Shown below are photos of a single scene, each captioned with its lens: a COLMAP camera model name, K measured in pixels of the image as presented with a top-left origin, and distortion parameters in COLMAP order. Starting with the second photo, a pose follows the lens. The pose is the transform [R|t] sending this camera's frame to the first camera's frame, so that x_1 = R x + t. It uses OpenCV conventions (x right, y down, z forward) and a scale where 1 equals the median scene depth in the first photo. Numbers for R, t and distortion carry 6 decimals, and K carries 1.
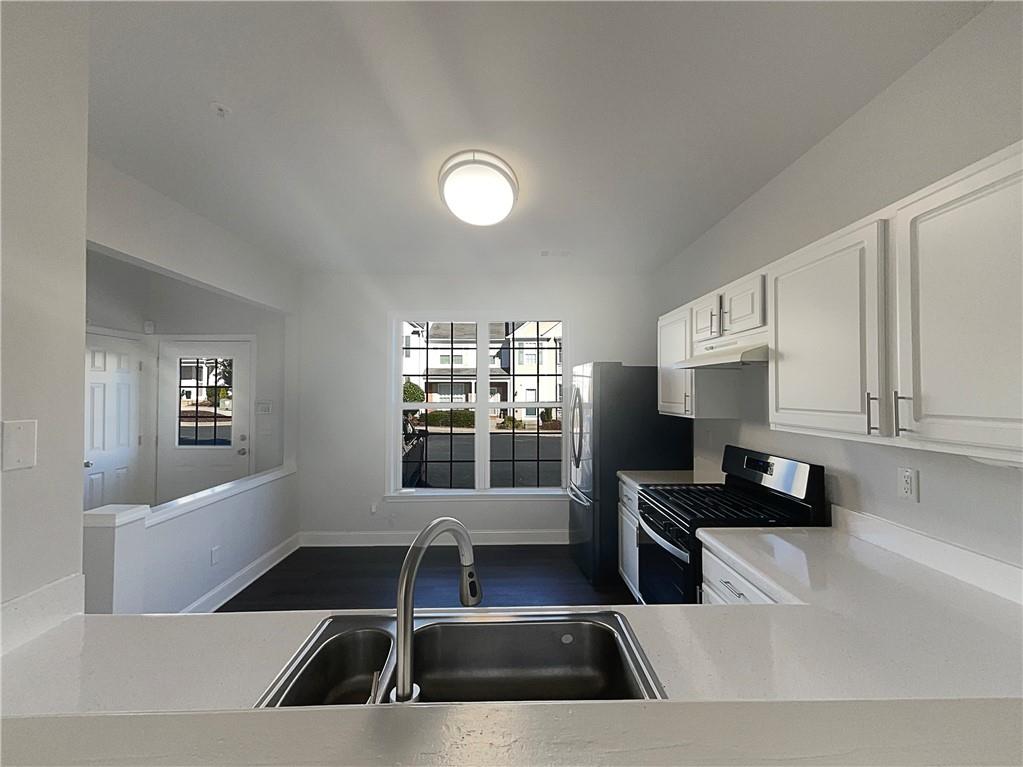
lens RADIAL K [[414.9, 0, 511.5], [0, 414.9, 383.5], [0, 0, 1]] dist [0.000307, 0.000037]
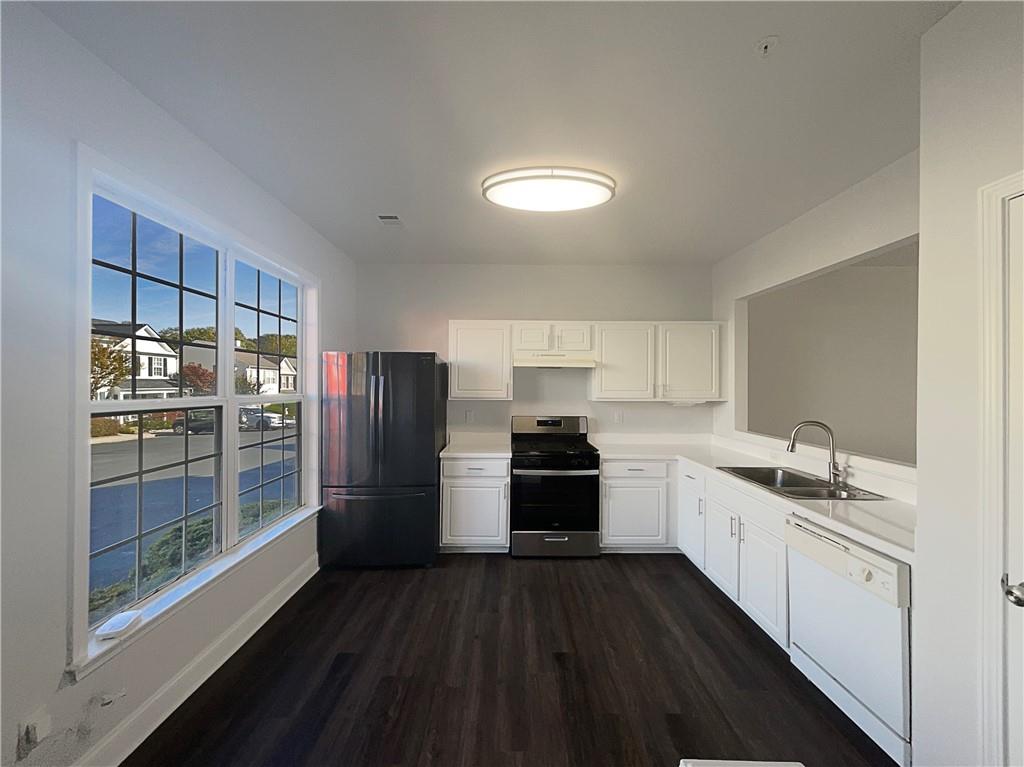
lens RADIAL K [[415.3, 0, 512.0], [0, 415.3, 383.5], [0, 0, 1]] dist [0.000307, 0.000037]
pose [[0.003365, 0.007162, 0.999969, -1.467632], [-0.029249, 0.999547, -0.007060, 0.047984], [-0.999566, -0.029224, 0.003573, 1.401076]]
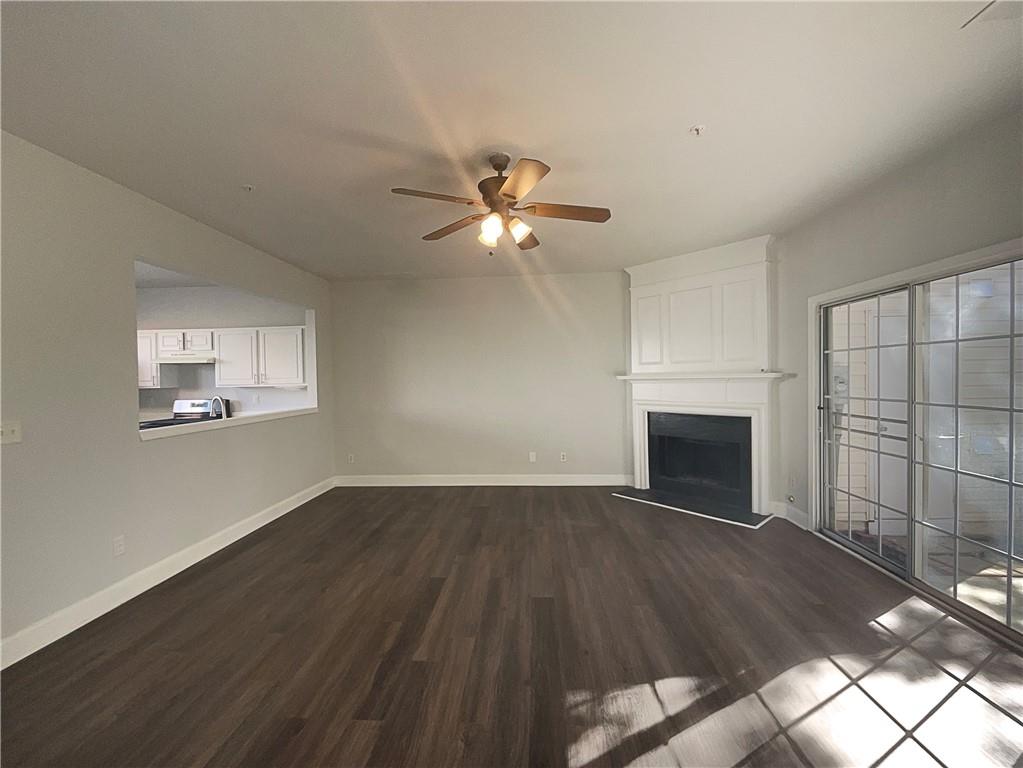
lens RADIAL K [[414.9, 0, 511.5], [0, 414.9, 384.0], [0, 0, 1]] dist [0.000307, 0.000037]
pose [[0.087262, 0.003837, 0.996178, -2.017399], [-0.011571, 0.999929, -0.002838, 0.073851], [-0.996118, -0.011279, 0.087300, -1.257842]]
